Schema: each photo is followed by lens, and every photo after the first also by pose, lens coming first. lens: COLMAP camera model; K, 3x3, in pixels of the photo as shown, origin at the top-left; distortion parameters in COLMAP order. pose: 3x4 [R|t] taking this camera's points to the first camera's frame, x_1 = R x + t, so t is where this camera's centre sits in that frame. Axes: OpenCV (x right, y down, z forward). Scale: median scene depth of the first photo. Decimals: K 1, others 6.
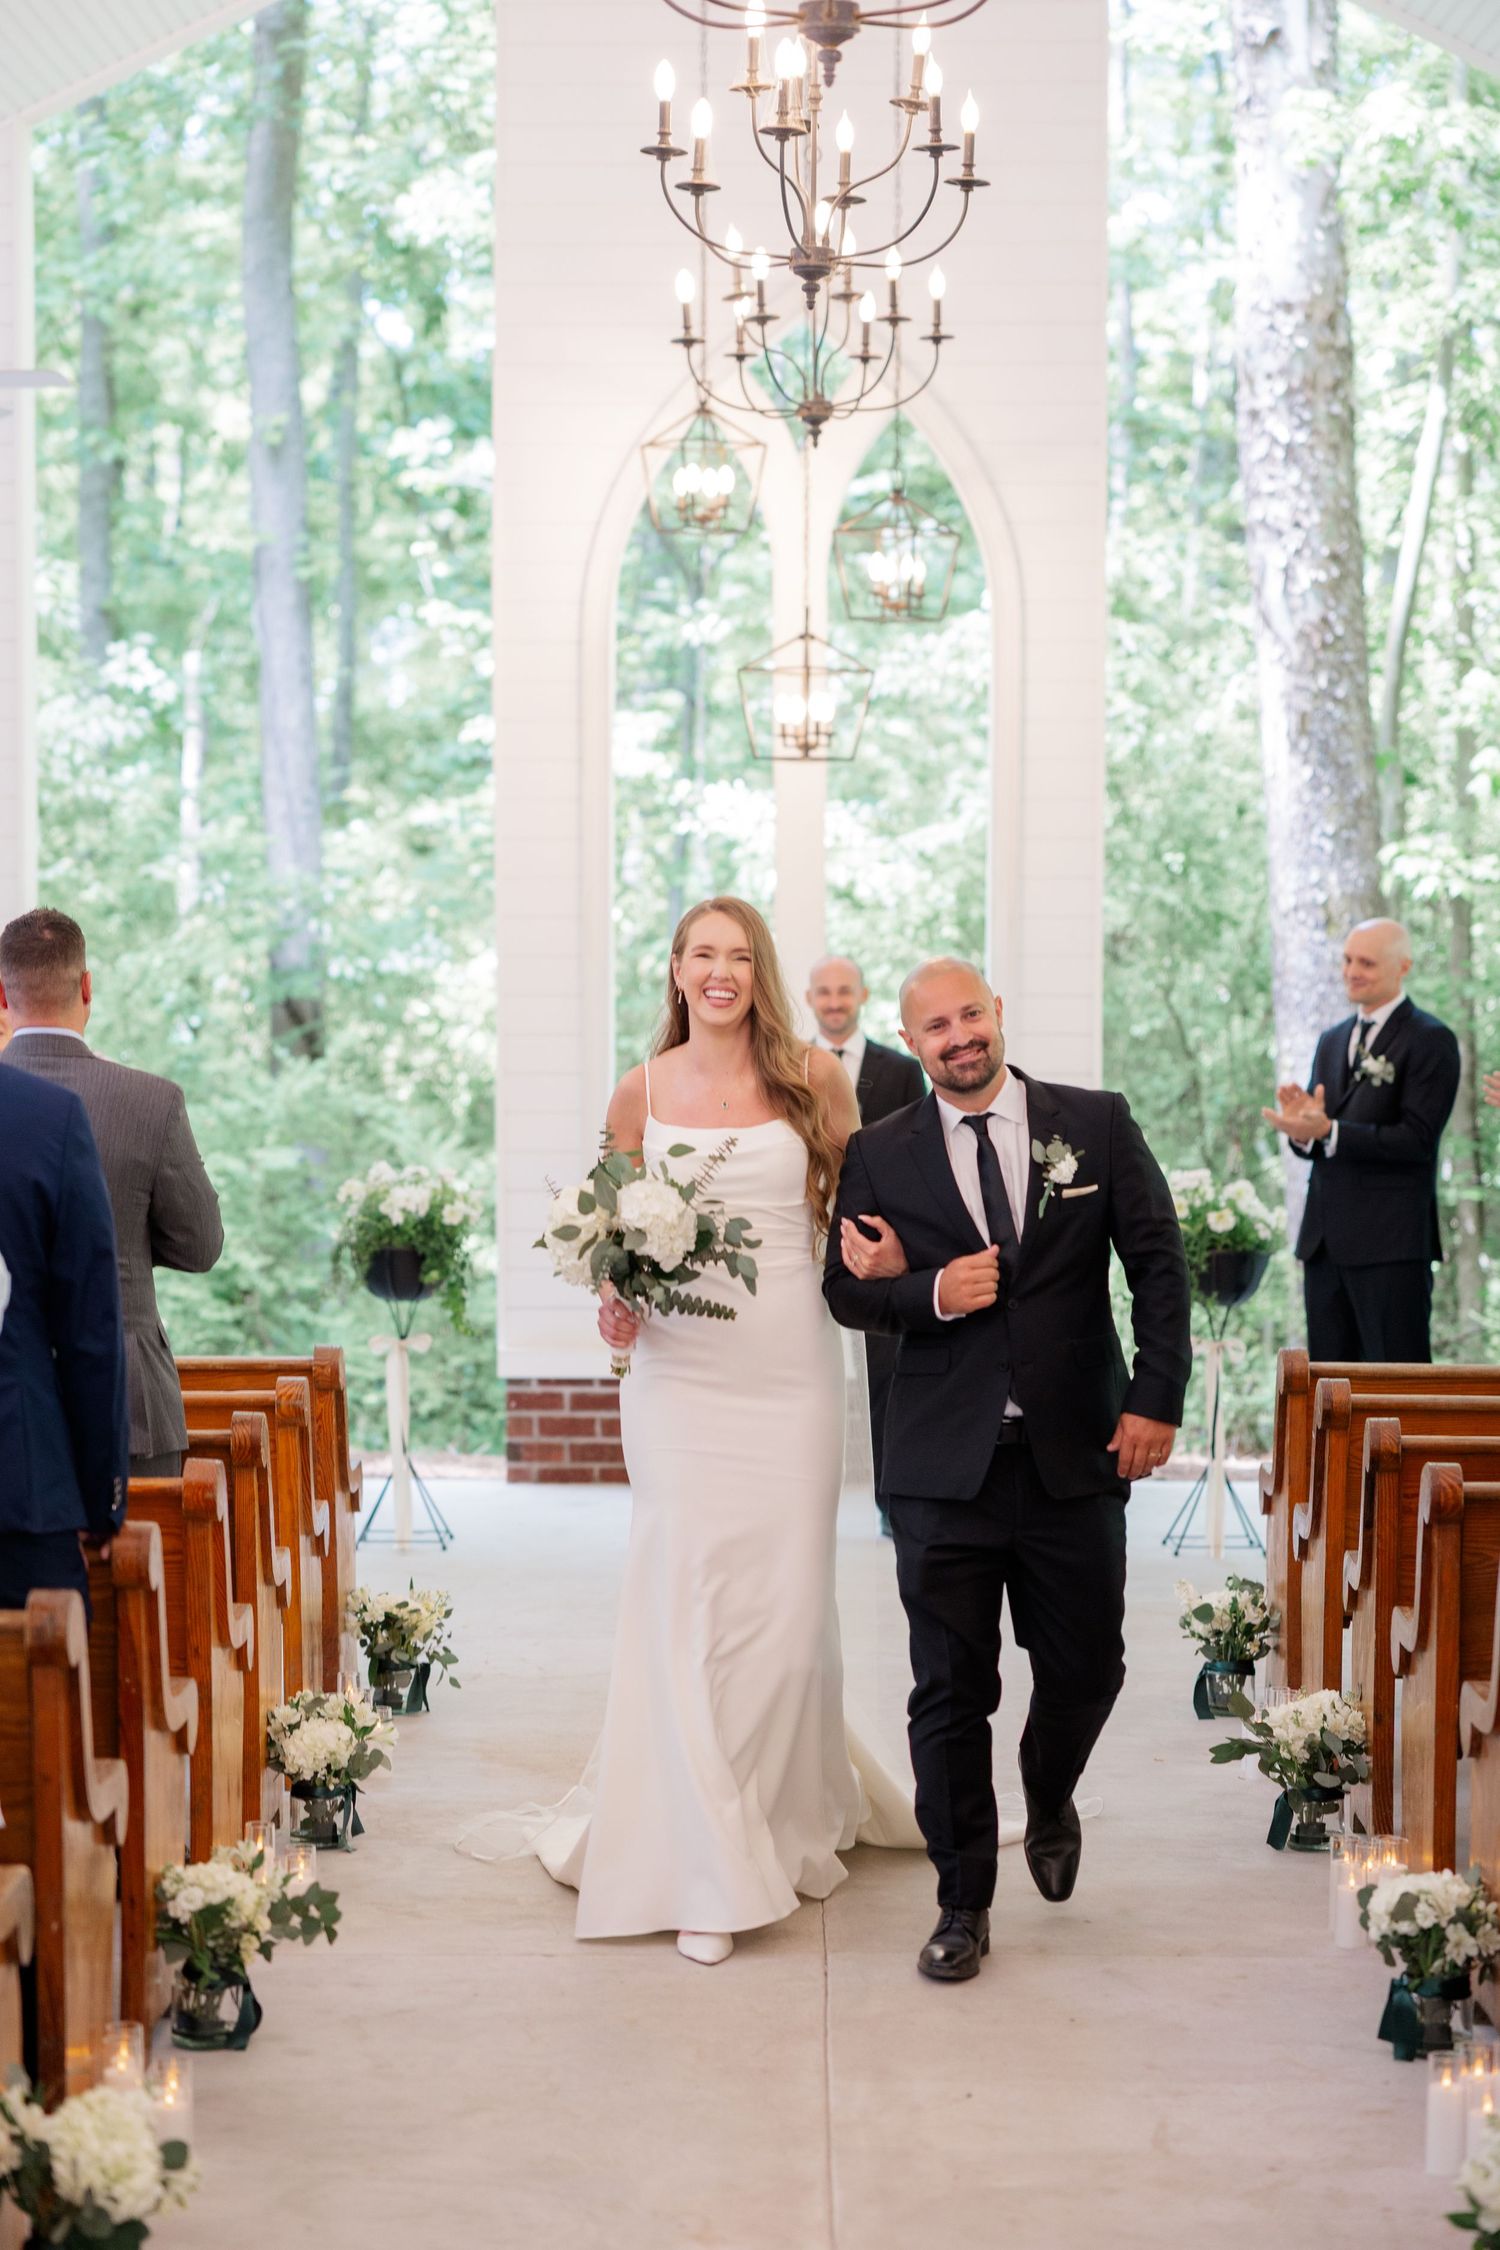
lens RADIAL K [[4445.0, 0, 750.0], [0, 4445.0, 1125.0], [0, 0, 1]] dist [0.199179, -0.130925]
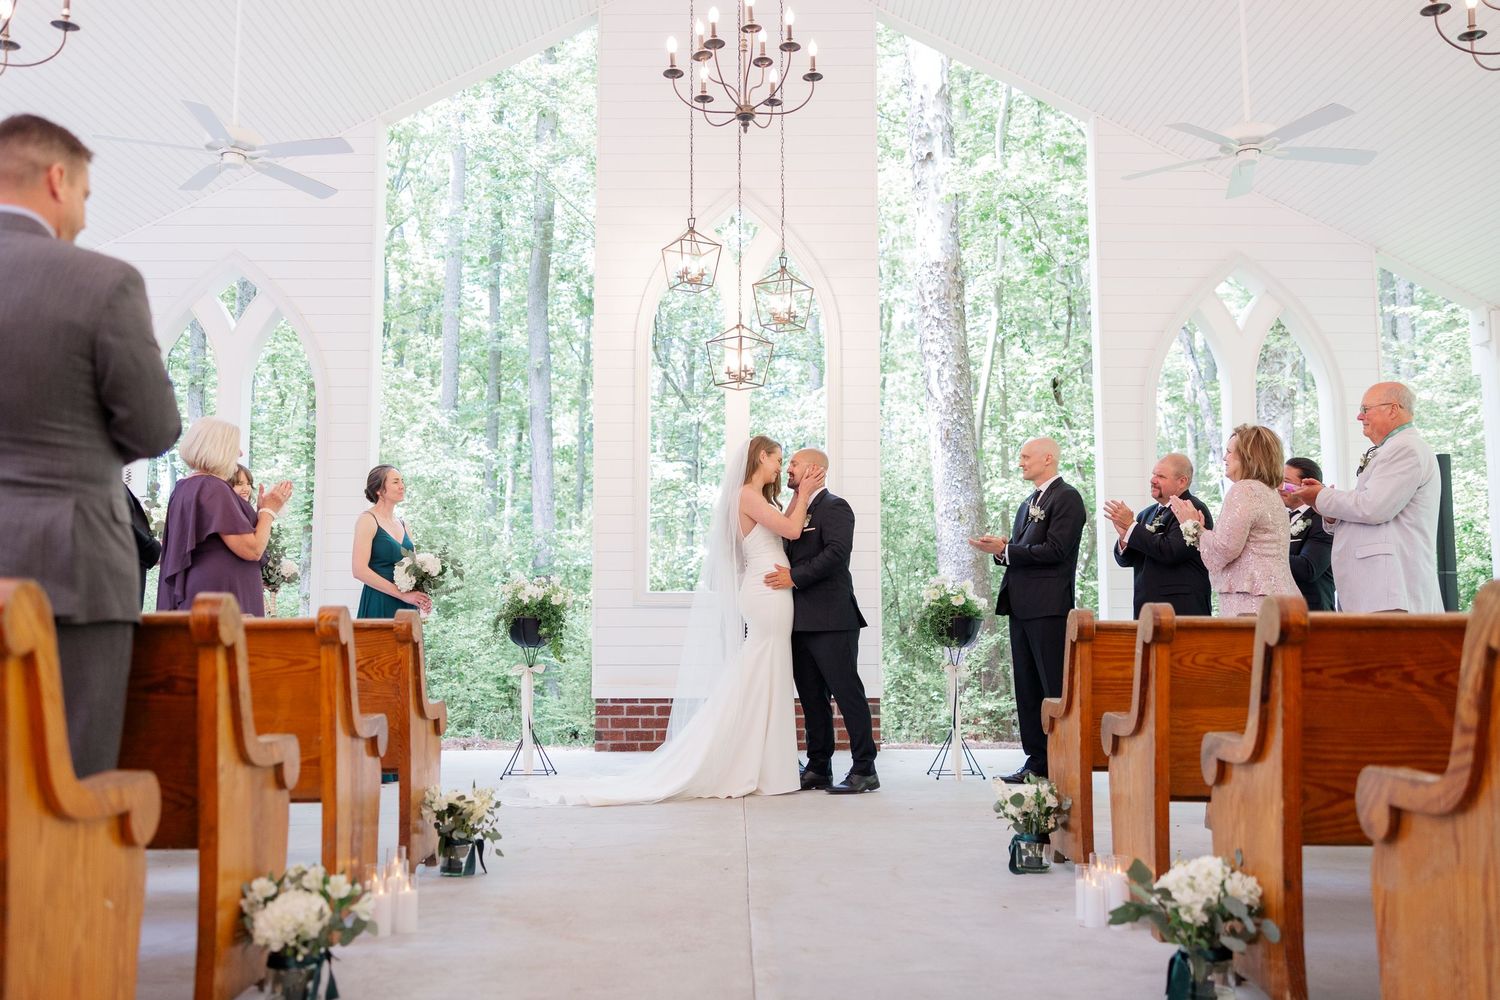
lens RADIAL K [[1298.0, 0, 750.0], [0, 1298.0, 500.0], [0, 0, 1]] dist [0.070525, 0.001692]
pose [[0.999776, -0.001552, 0.021128, 0.004664], [0.004433, 0.990561, -0.137004, 0.053982], [-0.020716, 0.137067, 0.990345, 0.433794]]
